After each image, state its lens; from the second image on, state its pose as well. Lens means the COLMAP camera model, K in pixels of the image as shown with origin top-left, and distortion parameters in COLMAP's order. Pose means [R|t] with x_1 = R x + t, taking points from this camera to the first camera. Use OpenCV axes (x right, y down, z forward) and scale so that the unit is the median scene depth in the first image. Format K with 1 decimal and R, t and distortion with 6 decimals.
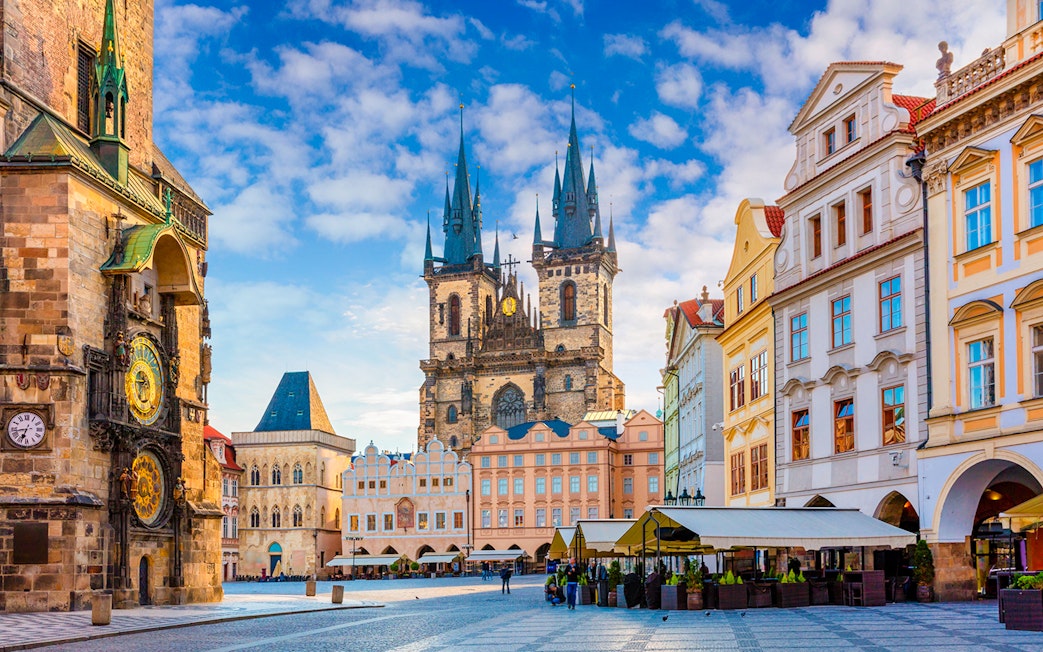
lens RADIAL K [[1378.1, 0, 521.1], [0, 1378.1, 423.6], [0, 0, 1]] dist [0.086378, 0.000058]
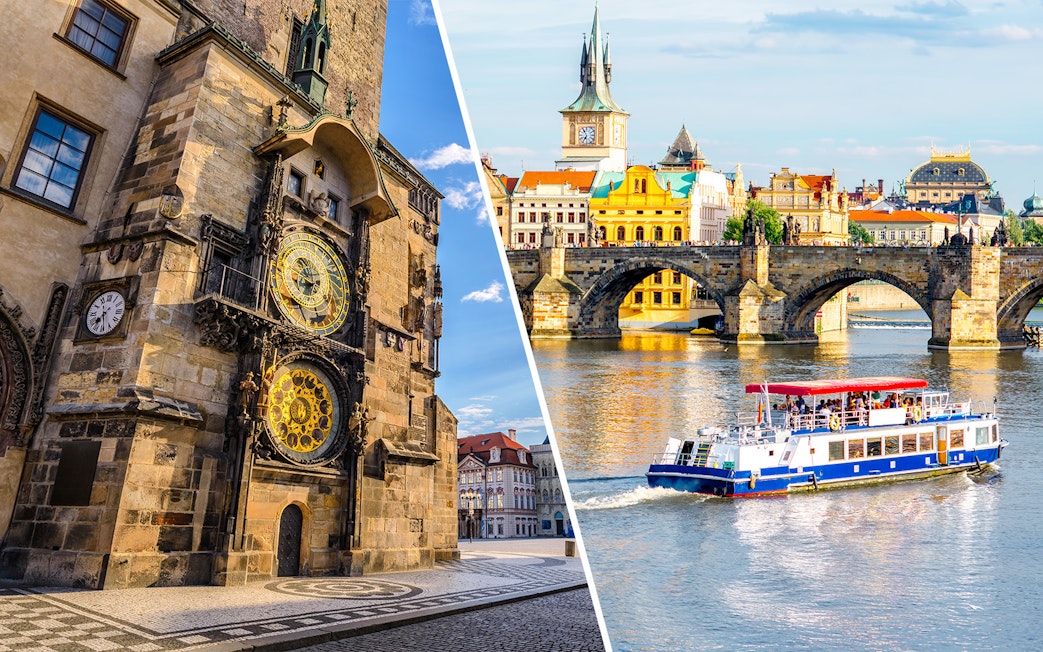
lens RADIAL K [[540.9, 0, 445.0], [0, 540.9, 328.3], [0, 0, 1]] dist [-0.049474, 0.001035]
pose [[0.917044, -0.128150, -0.377634, -0.086934], [0.028110, 0.965377, -0.259339, 0.085858], [0.397794, 0.227210, 0.888896, 0.801640]]
